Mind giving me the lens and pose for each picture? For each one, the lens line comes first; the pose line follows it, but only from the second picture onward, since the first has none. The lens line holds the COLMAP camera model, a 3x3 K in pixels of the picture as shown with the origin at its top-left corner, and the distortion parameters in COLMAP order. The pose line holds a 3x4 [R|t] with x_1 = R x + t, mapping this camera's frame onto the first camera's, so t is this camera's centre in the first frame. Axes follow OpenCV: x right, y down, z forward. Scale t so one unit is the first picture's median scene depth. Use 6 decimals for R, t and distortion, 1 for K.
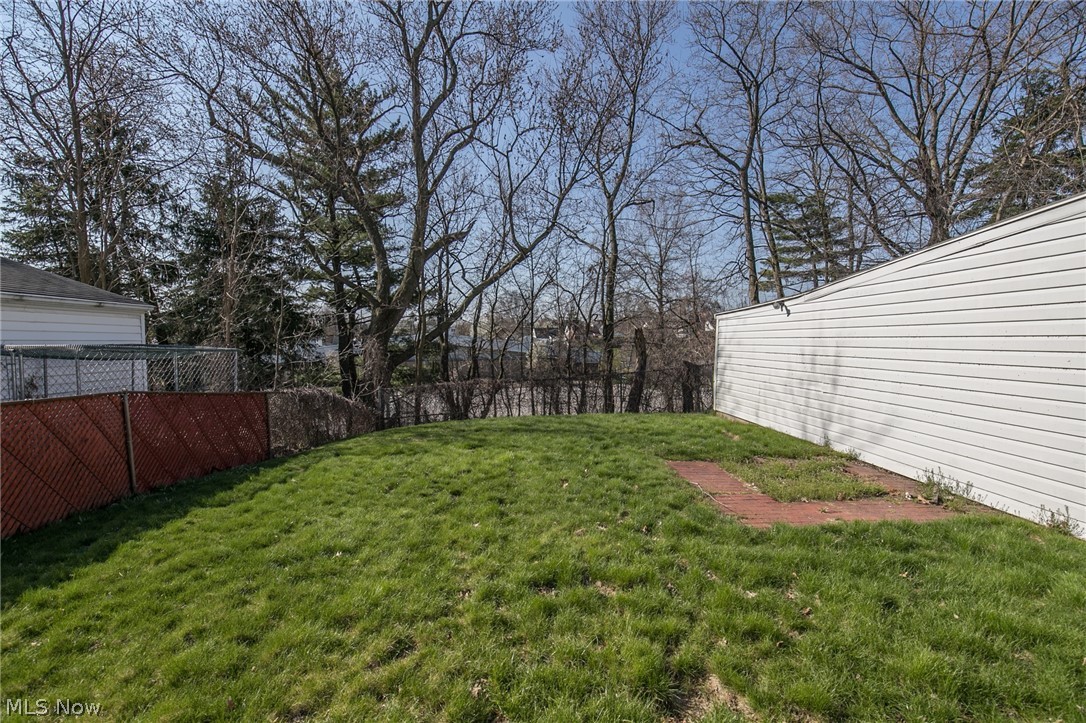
lens RADIAL K [[501.3, 0, 543.0], [0, 501.3, 361.5], [0, 0, 1]] dist [0.001208, -0.000143]
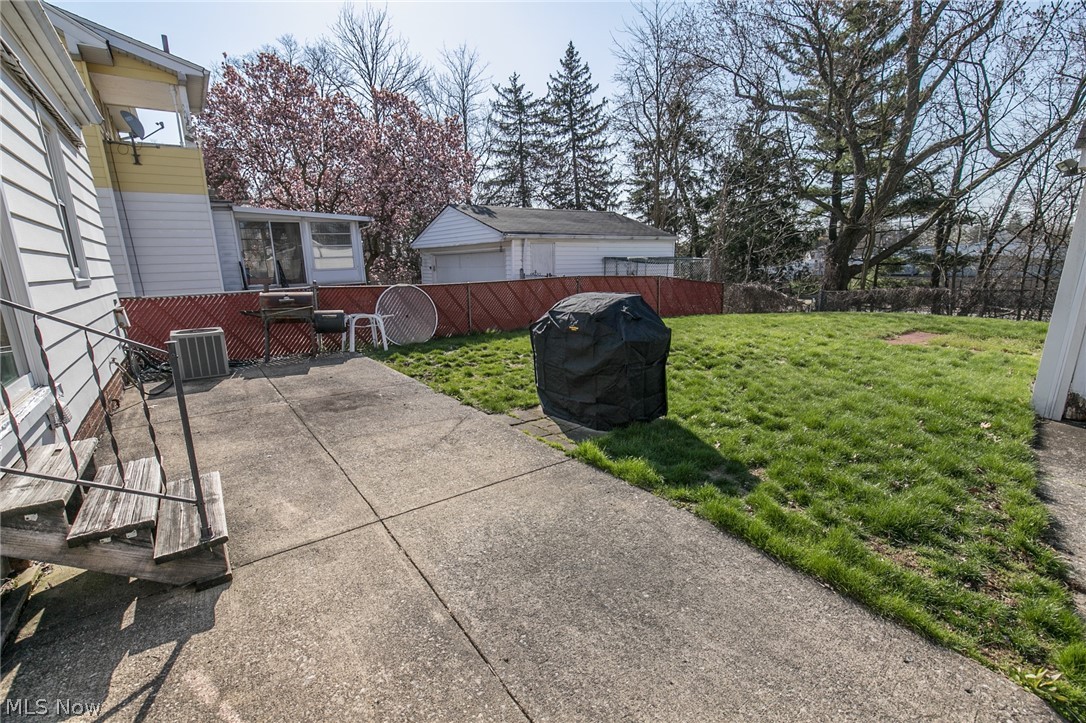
lens RADIAL K [[491.3, 0, 543.0], [0, 491.3, 361.5], [0, 0, 1]] dist [-0.016585, -0.000110]
pose [[0.560183, 0.170698, -0.810590, 0.204696], [-0.024711, 0.981546, 0.189622, 0.006701], [0.828000, -0.086193, 0.554064, -0.199244]]
